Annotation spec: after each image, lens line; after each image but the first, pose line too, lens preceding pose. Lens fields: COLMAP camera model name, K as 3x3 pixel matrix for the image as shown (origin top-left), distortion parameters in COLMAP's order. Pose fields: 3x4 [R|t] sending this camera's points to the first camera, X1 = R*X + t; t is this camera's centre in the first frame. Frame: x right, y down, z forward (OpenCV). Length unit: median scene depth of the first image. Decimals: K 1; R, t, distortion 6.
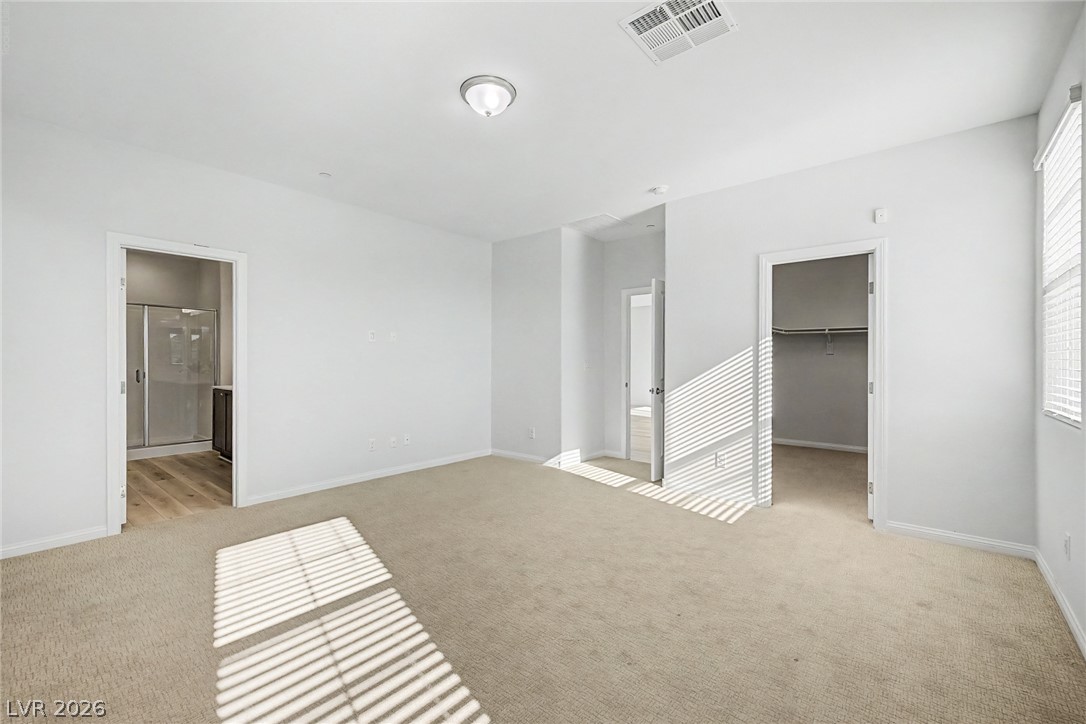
lens RADIAL K [[459.5, 0, 539.6], [0, 459.5, 356.4], [0, 0, 1]] dist [0.007214, 0.000275]
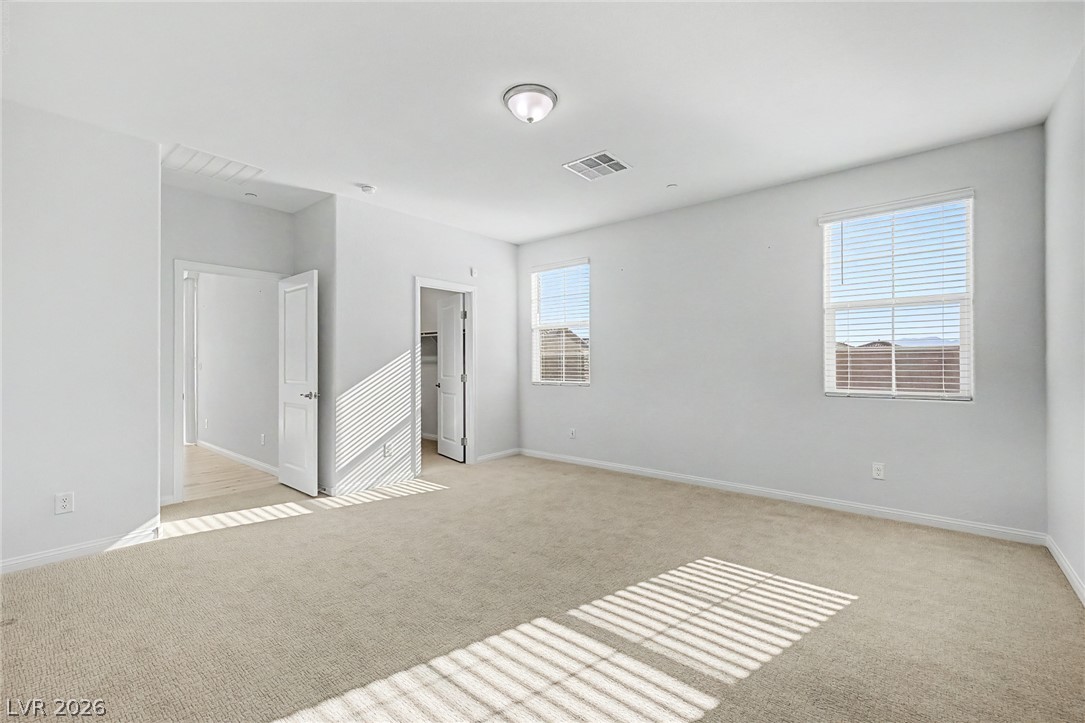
lens RADIAL K [[459.1, 0, 541.7], [0, 459.1, 360.5], [0, 0, 1]] dist [0.007214, 0.000275]
pose [[-0.004628, -0.000698, 0.999989, -0.778947], [-0.004405, 0.999990, 0.000678, 0.003773], [-0.999980, -0.004402, -0.004631, 0.672052]]
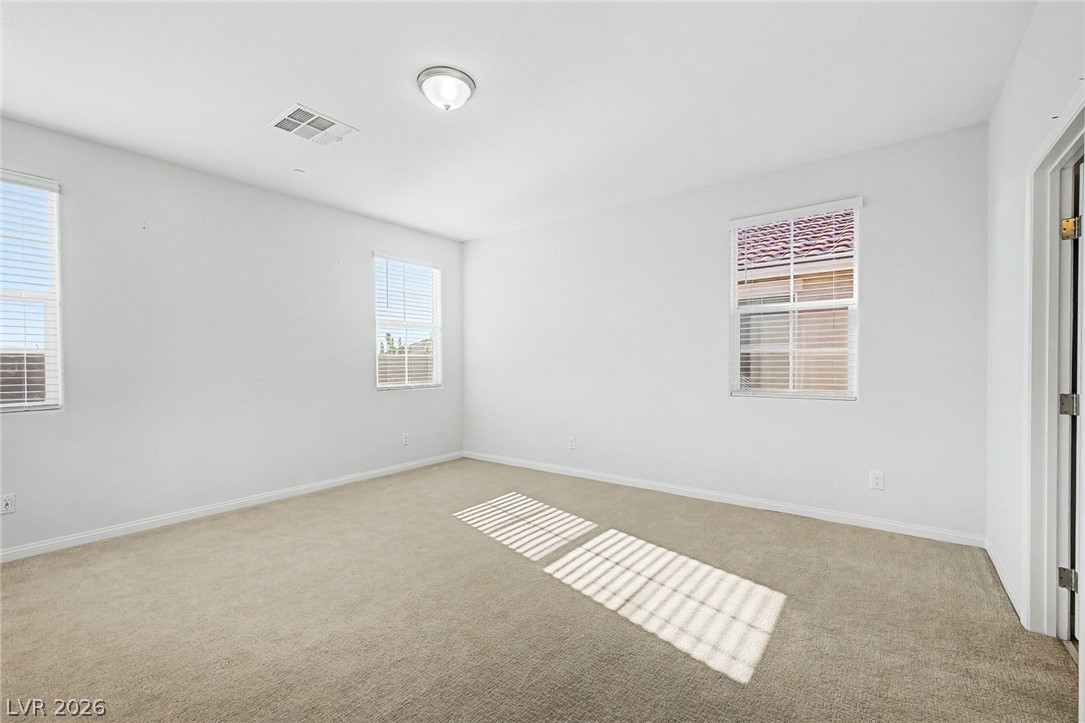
lens RADIAL K [[459.1, 0, 544.5], [0, 459.1, 367.5], [0, 0, 1]] dist [0.007214, 0.000275]
pose [[-0.997857, 0.002547, -0.065378, -0.171477], [0.002479, 0.999996, 0.001122, 0.014123], [0.065381, 0.000957, -0.997860, 1.358894]]
